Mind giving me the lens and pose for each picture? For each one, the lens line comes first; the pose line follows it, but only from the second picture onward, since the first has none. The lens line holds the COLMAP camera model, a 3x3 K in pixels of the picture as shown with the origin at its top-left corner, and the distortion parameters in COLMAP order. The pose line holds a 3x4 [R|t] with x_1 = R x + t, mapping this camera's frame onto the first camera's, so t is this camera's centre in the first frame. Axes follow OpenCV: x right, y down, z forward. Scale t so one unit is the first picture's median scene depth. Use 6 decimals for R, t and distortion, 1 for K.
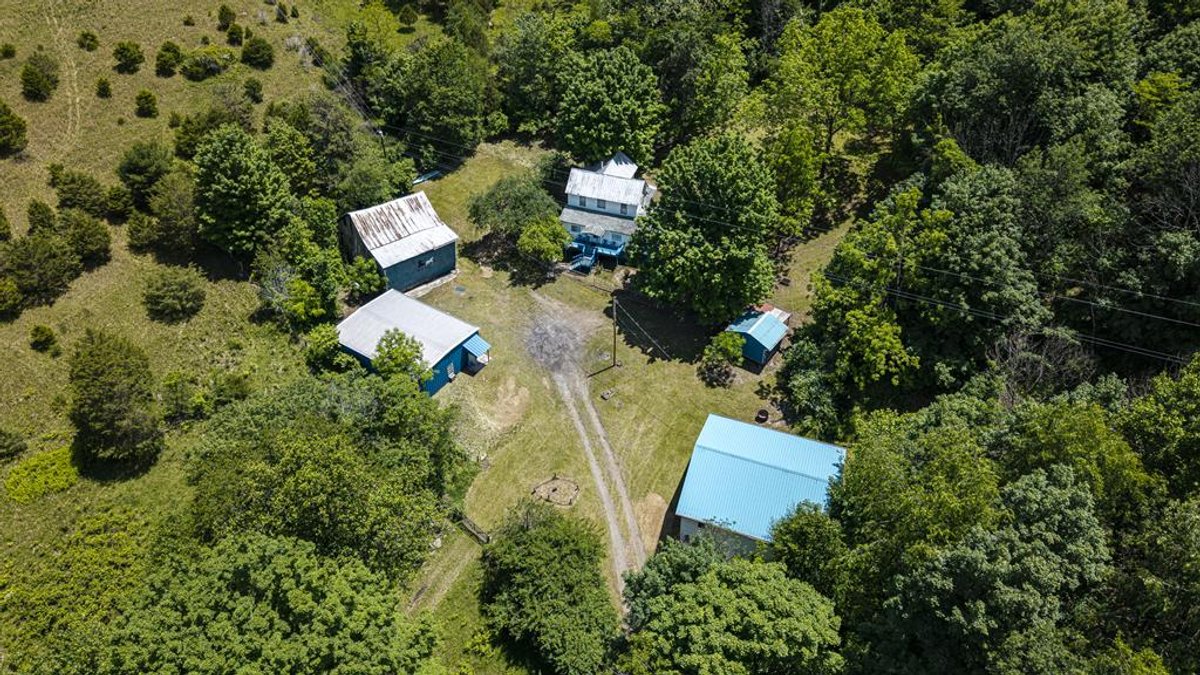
lens RADIAL K [[813.2, 0, 596.0], [0, 813.2, 298.3], [0, 0, 1]] dist [0.003649, 0.001342]
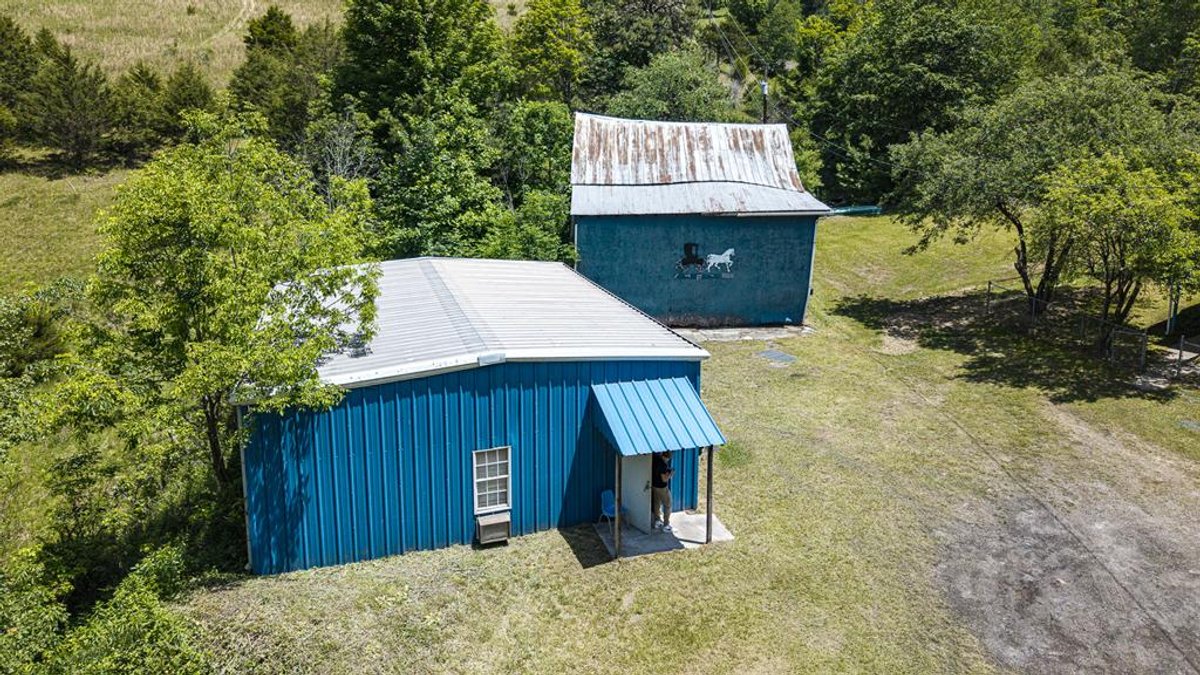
lens RADIAL K [[801.8, 0, 601.8], [0, 801.8, 297.3], [0, 0, 1]] dist [0.071092, -0.091491]
pose [[0.770633, 0.130564, -0.623761, -0.035546], [-0.394391, 0.866543, -0.305873, 0.087560], [0.500580, 0.481722, 0.719280, 0.749238]]
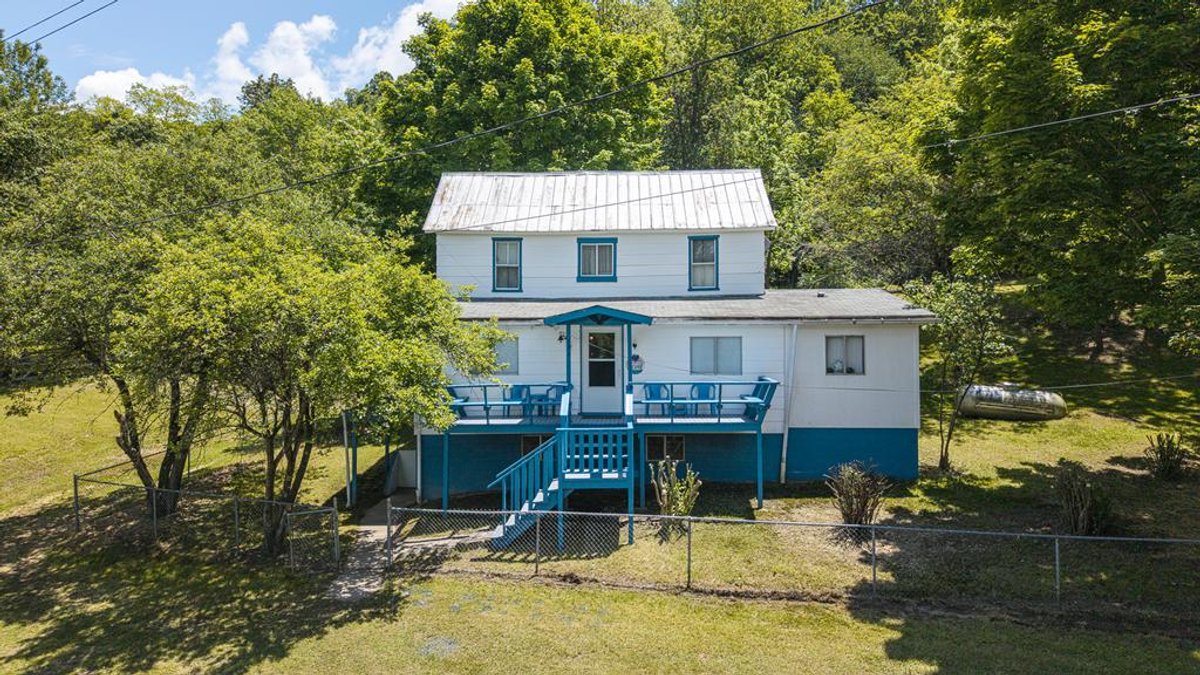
lens RADIAL K [[829.8, 0, 601.6], [0, 829.8, 353.8], [0, 0, 1]] dist [0.009197, -0.000616]
pose [[0.960479, -0.006002, 0.278287, -0.056520], [0.175943, 0.787805, -0.590260, 0.034214], [-0.215693, 0.615895, 0.757727, 0.867612]]
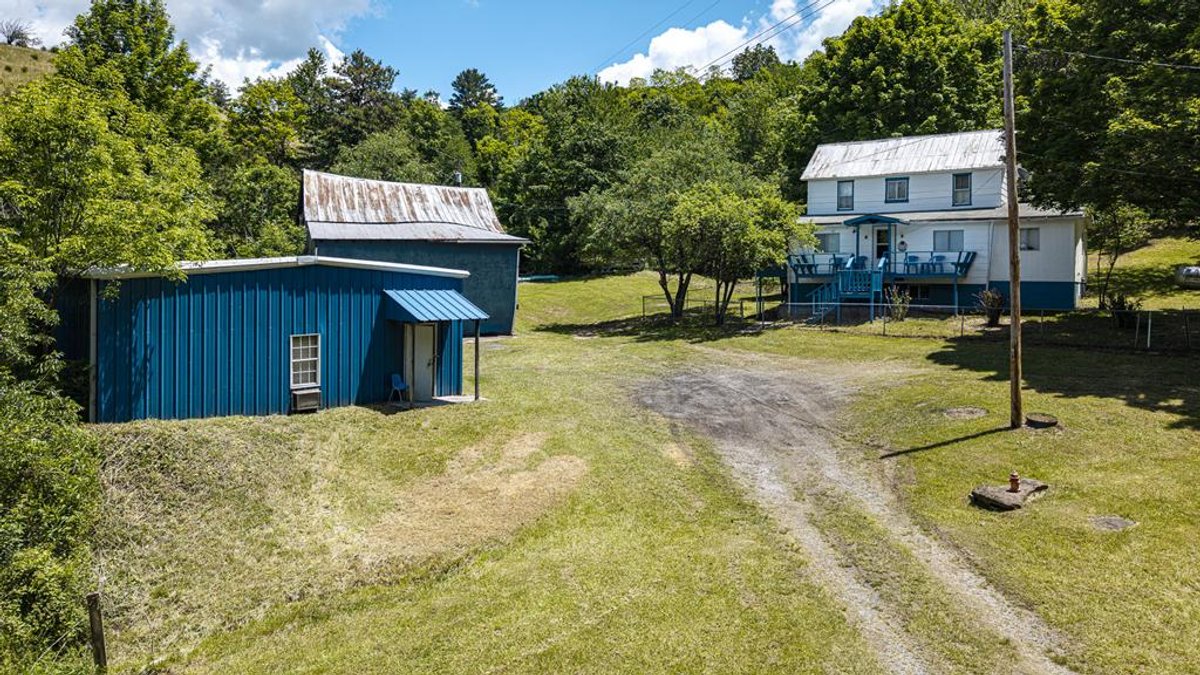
lens RADIAL K [[813.2, 0, 596.0], [0, 813.2, 298.3], [0, 0, 1]] dist [0.003649, 0.001342]
pose [[0.956946, 0.011469, -0.290040, -0.017834], [-0.184738, 0.794785, -0.578090, 0.178133], [0.223889, 0.606783, 0.762685, 0.720528]]
